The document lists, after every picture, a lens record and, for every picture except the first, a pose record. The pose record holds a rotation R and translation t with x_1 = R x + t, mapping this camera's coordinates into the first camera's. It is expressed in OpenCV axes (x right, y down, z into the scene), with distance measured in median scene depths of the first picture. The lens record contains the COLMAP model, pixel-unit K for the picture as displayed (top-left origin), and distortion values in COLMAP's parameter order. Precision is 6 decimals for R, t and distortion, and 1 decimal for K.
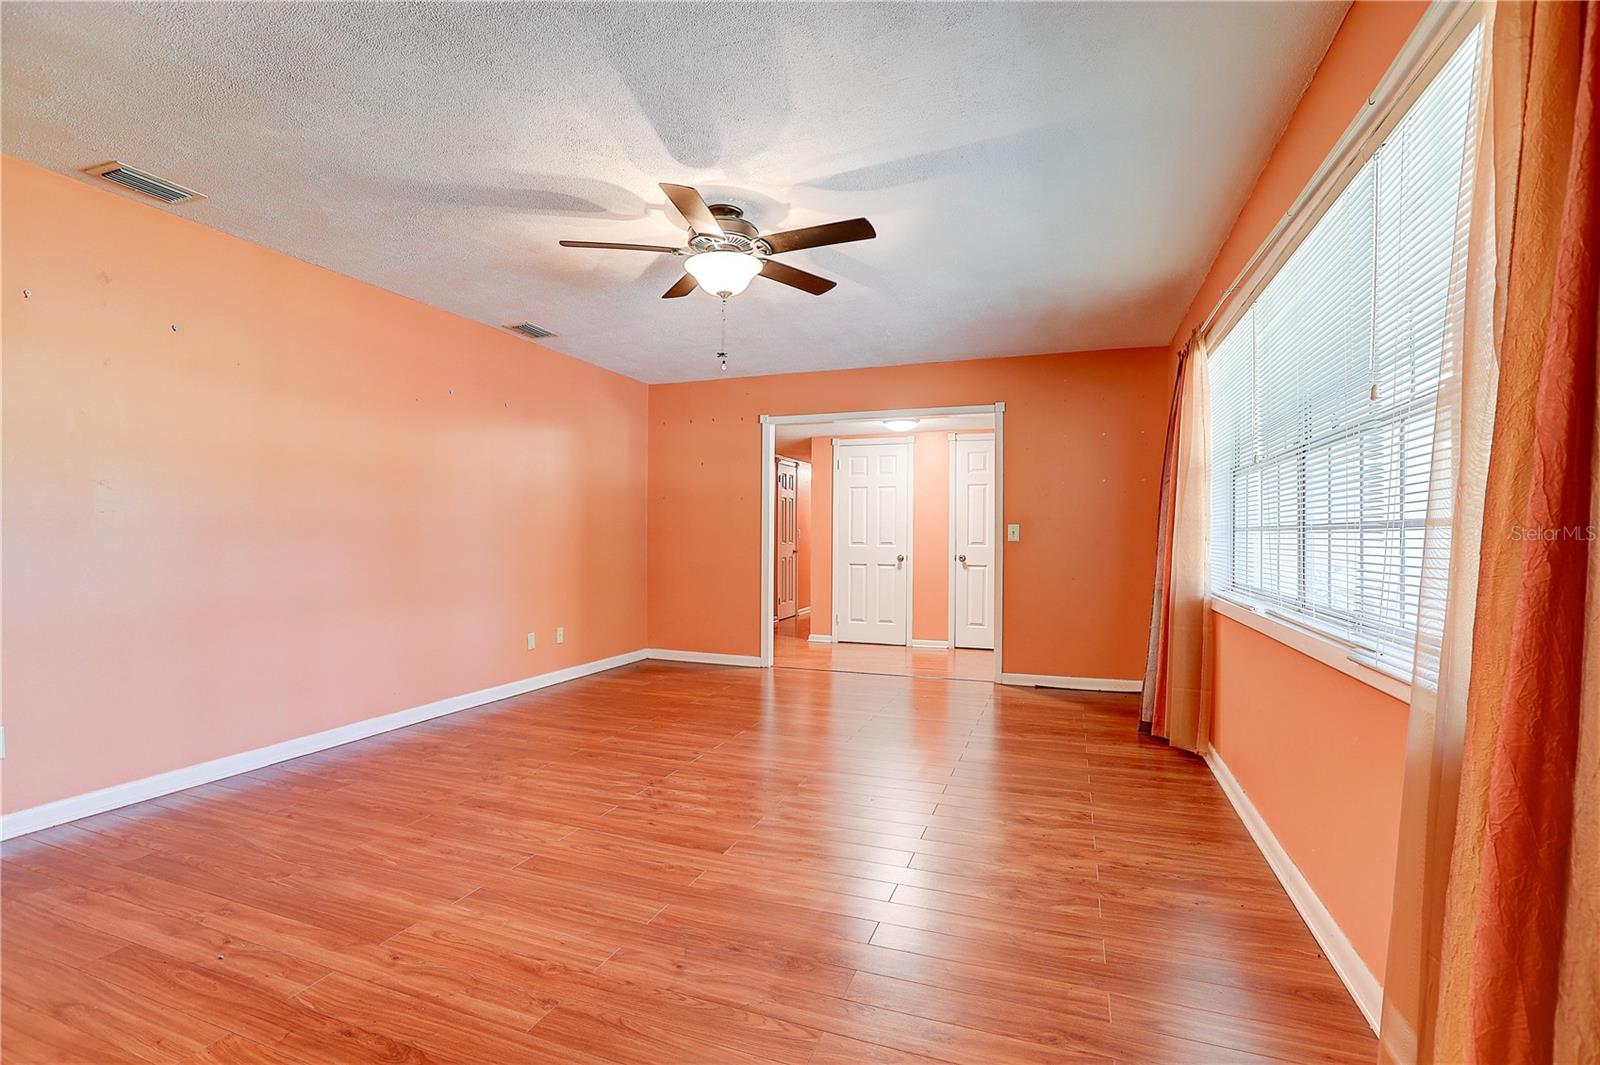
lens RADIAL K [[727.5, 0, 812.4], [0, 727.5, 543.8], [0, 0, 1]] dist [-0.046835, 0.012815]
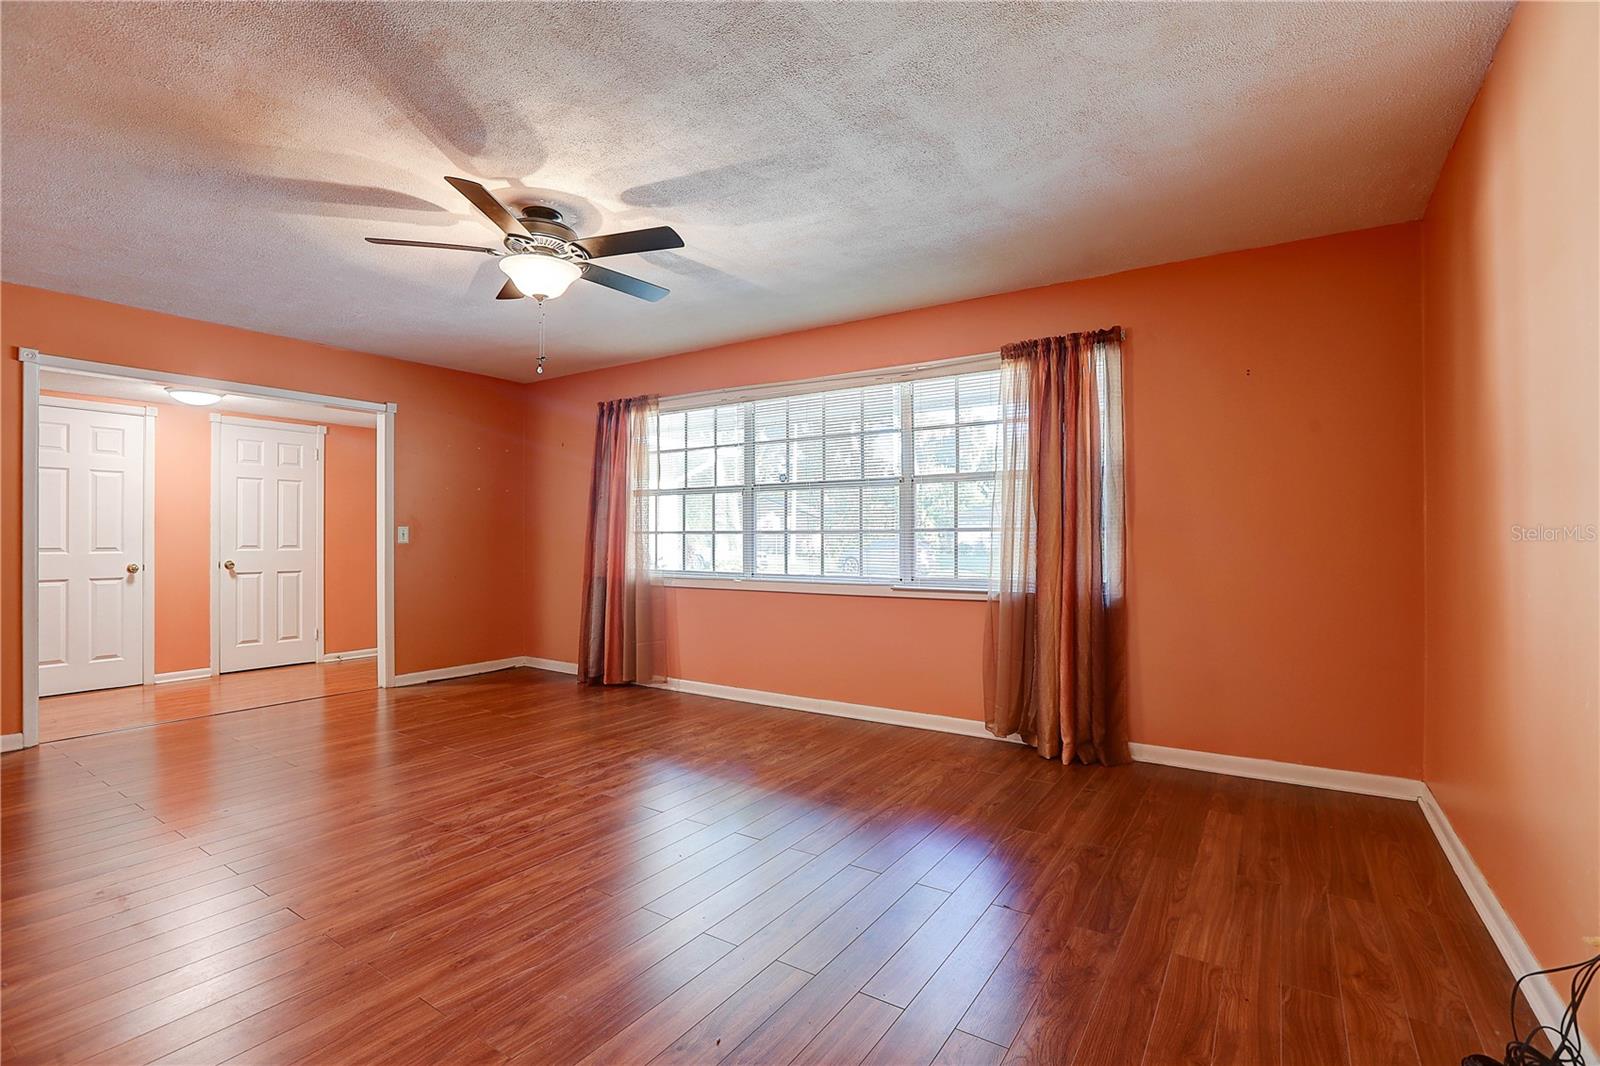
lens RADIAL K [[727.5, 0, 781.4], [0, 727.5, 534.3], [0, 0, 1]] dist [-0.046835, 0.012815]
pose [[0.250656, 0.002092, 0.968074, -0.889432], [0.012848, 0.999902, -0.005488, -0.005582], [-0.967991, 0.013814, 0.250605, 0.383370]]
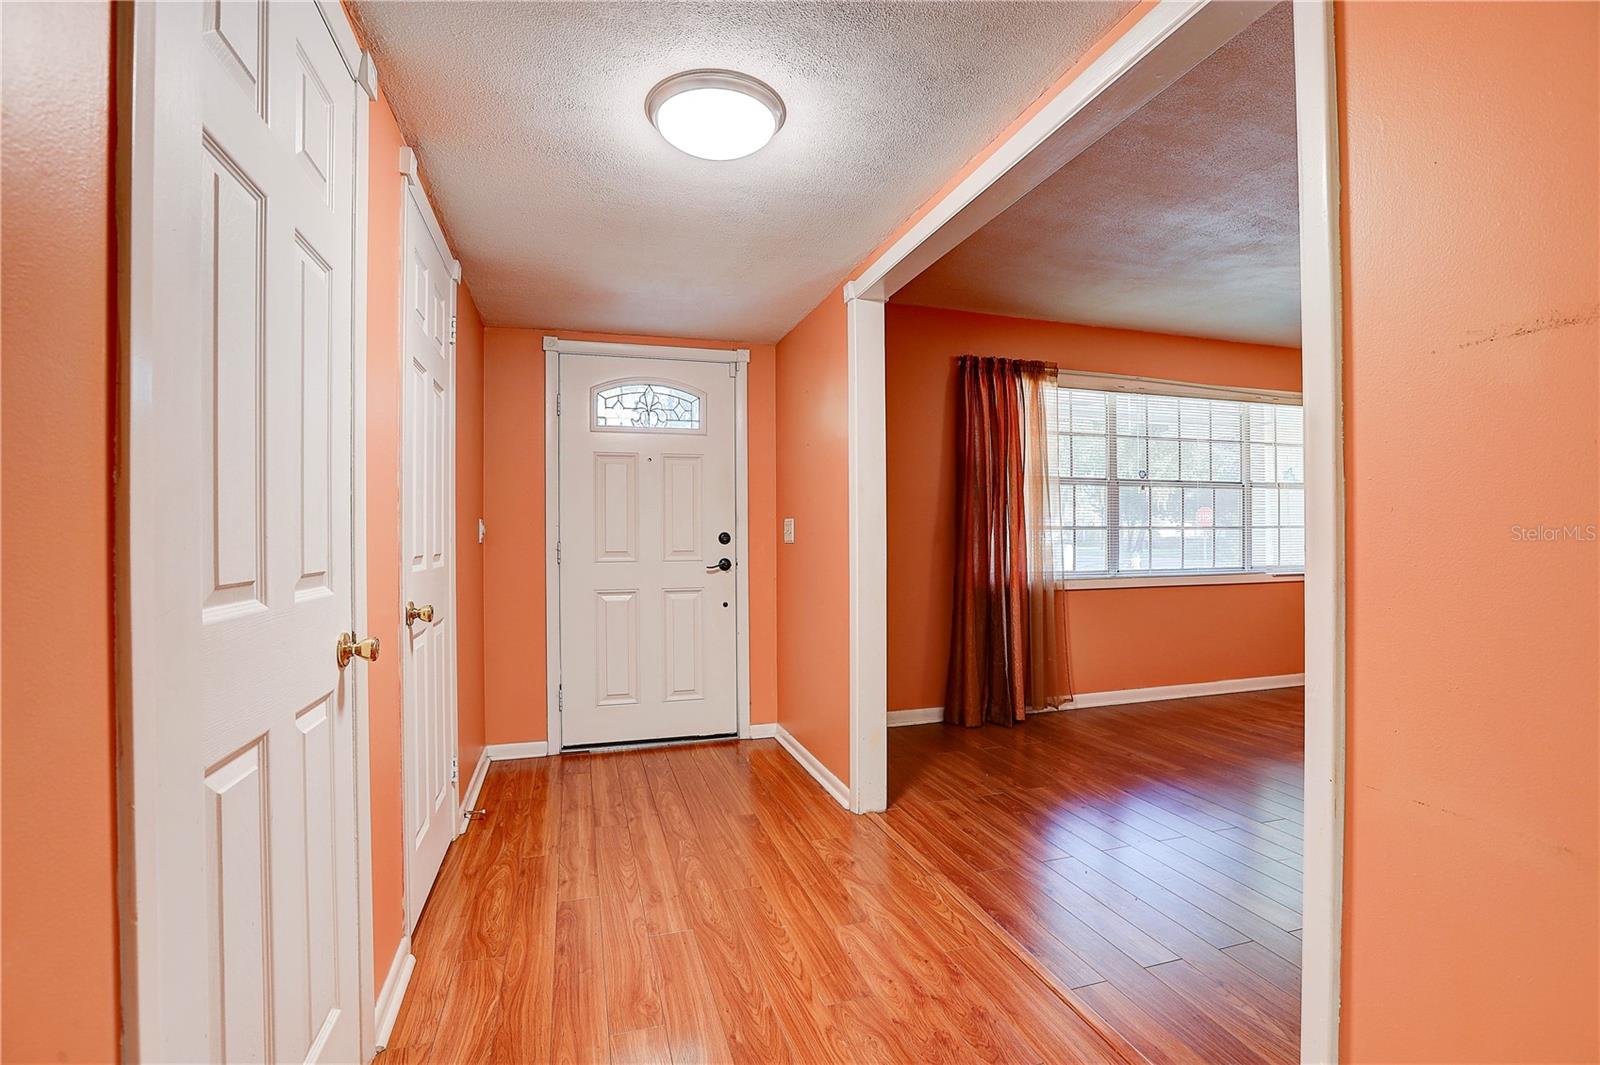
lens RADIAL K [[727.5, 0, 800.8], [0, 727.5, 541.0], [0, 0, 1]] dist [-0.046835, 0.012815]
pose [[-0.601939, -0.002923, 0.798537, -0.210263], [0.015077, 0.999773, 0.015025, -0.024471], [-0.798400, 0.021084, -0.601758, 2.212718]]
